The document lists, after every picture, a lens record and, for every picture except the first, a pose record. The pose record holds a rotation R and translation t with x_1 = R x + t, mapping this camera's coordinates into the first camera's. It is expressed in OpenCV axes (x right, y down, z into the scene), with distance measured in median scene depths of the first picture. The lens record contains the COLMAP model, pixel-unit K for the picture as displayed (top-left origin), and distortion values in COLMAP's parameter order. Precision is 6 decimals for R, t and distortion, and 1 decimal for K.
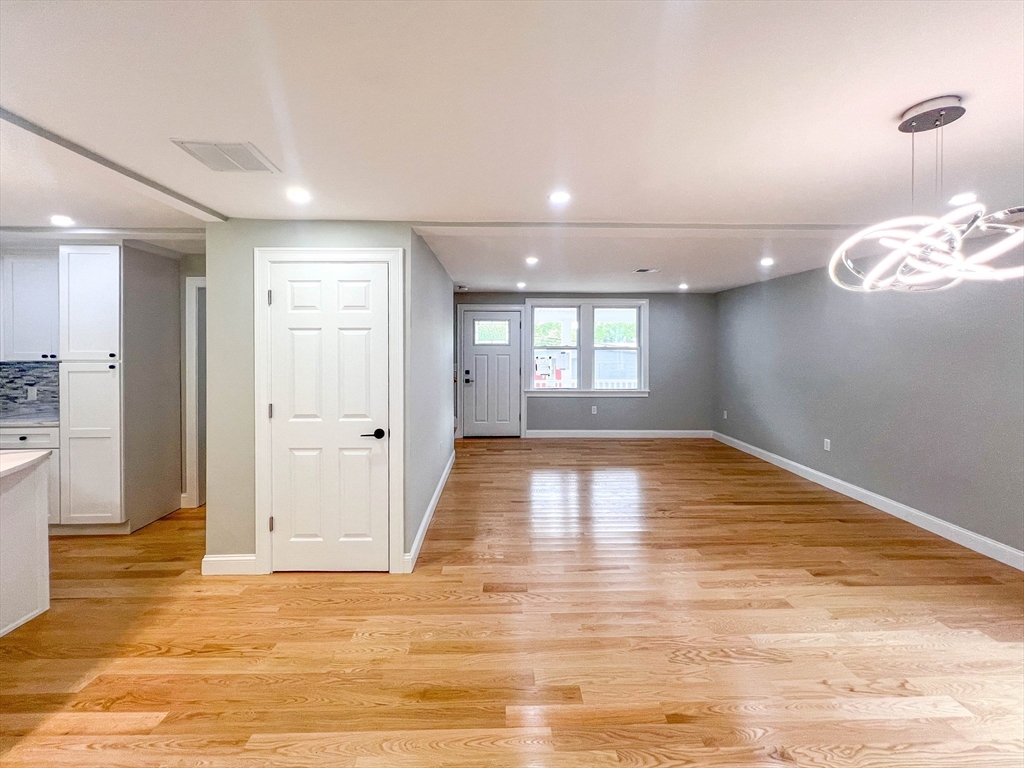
lens RADIAL K [[423.3, 0, 511.1], [0, 423.3, 350.8], [0, 0, 1]] dist [-0.001442, 0.000088]
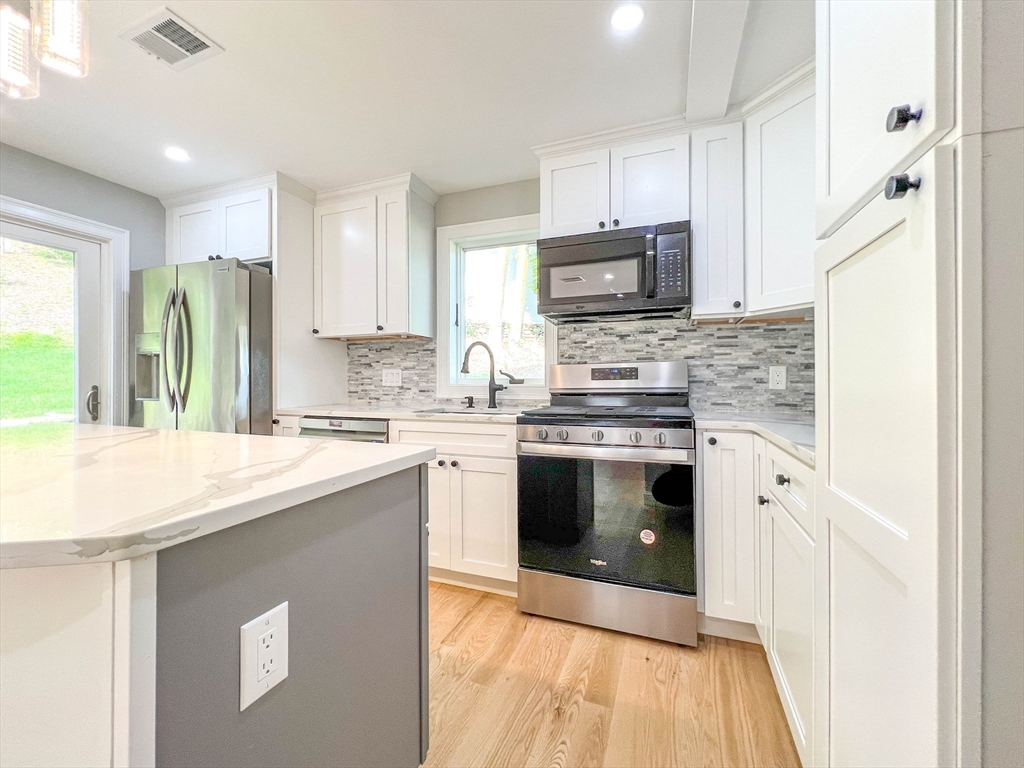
lens RADIAL K [[413.4, 0, 511.5], [0, 413.4, 378.8], [0, 0, 1]] dist [-0.001581, -0.000136]
pose [[-0.385564, 0.003913, -0.922673, -0.727834], [-0.008793, 0.999930, 0.007915, 0.116549], [0.922639, 0.011165, -0.385503, 0.920121]]
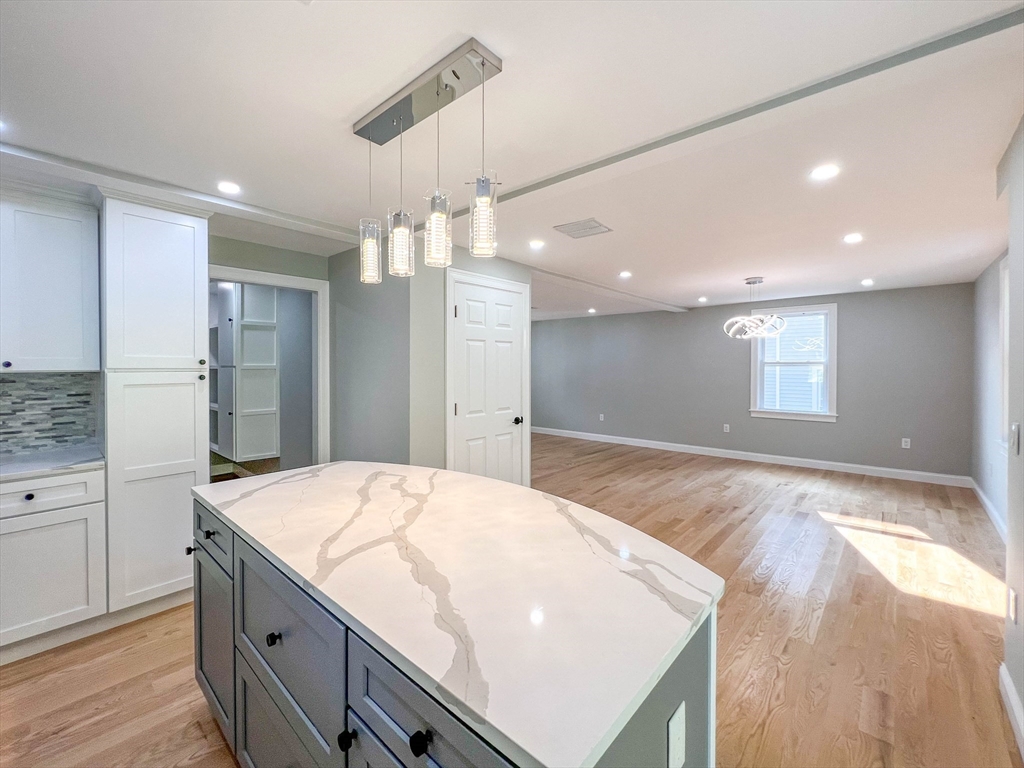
lens RADIAL K [[425.7, 0, 509.9], [0, 425.7, 370.1], [0, 0, 1]] dist [-0.000790, 0.000004]
pose [[0.692503, -0.006575, 0.721385, -1.118137], [0.008486, 0.999964, 0.000968, 0.029224], [-0.721365, 0.005451, 0.692533, 0.071065]]
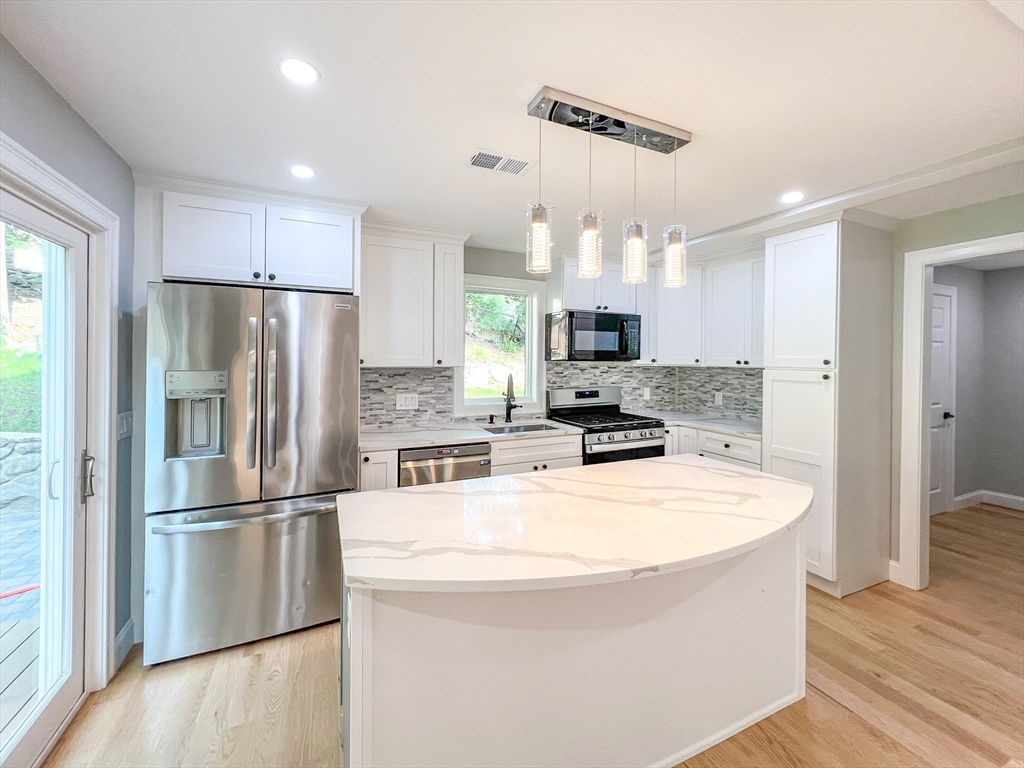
lens RADIAL K [[423.4, 0, 510.7], [0, 423.4, 356.1], [0, 0, 1]] dist [0.000104, 0.000142]
pose [[0.384790, 0.003418, -0.922998, -0.448020], [-0.020369, 0.999781, -0.004790, 0.015094], [0.922779, 0.020643, 0.384776, 0.160853]]
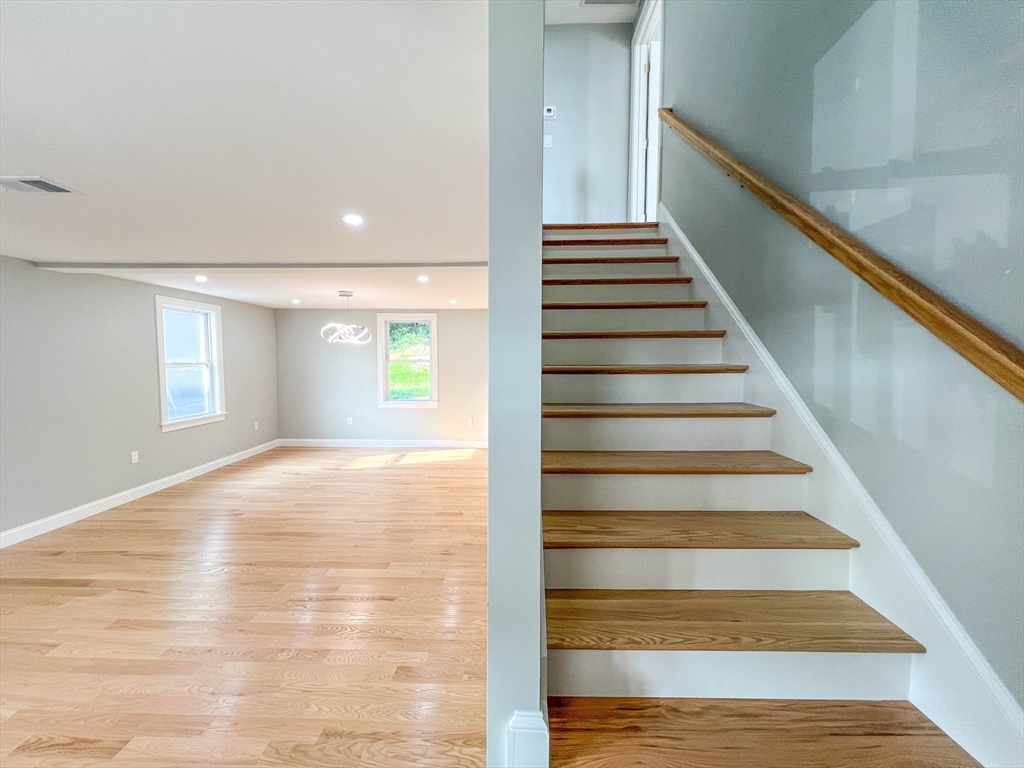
lens RADIAL K [[413.4, 0, 511.5], [0, 413.4, 378.8], [0, 0, 1]] dist [-0.001581, -0.000136]
pose [[-0.998390, -0.005383, 0.056466, -0.270603], [-0.001987, 0.998195, 0.060025, -0.030440], [-0.056687, 0.059816, -0.996599, 2.035692]]
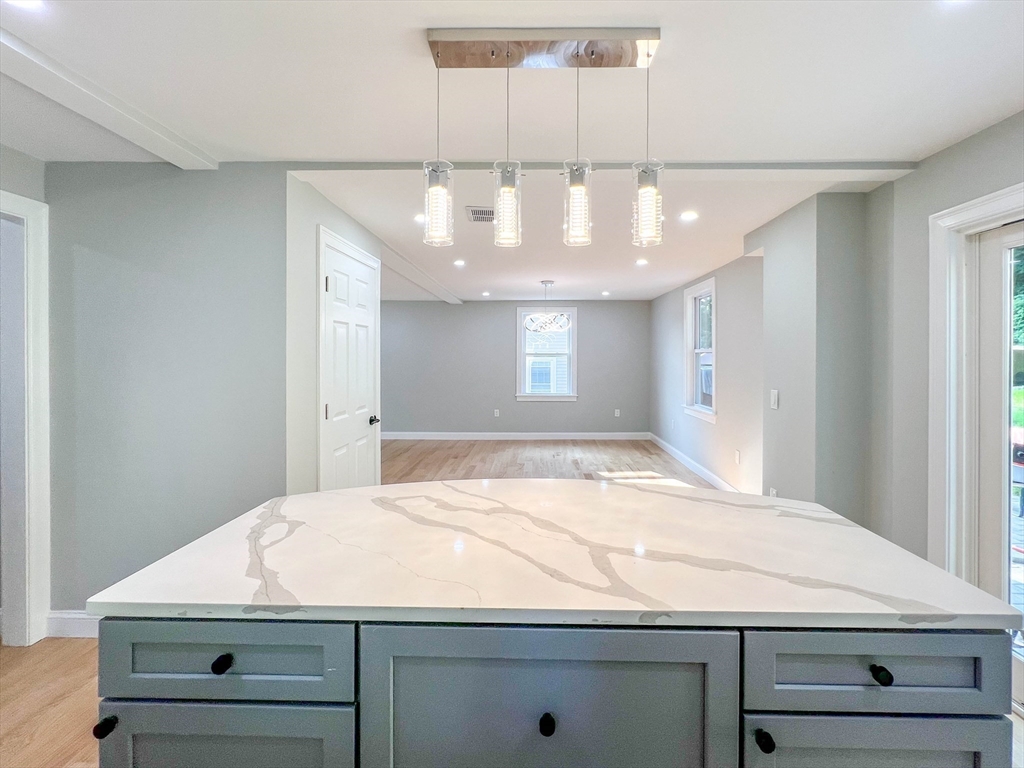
lens RADIAL K [[447.6, 0, 528.7], [0, 447.6, 359.6], [0, 0, 1]] dist [-0.001733, -0.000336]
pose [[0.050185, -0.005315, 0.998726, -1.271038], [0.008347, 0.999953, 0.004902, 0.026822], [-0.998705, 0.008090, 0.050227, 0.449073]]
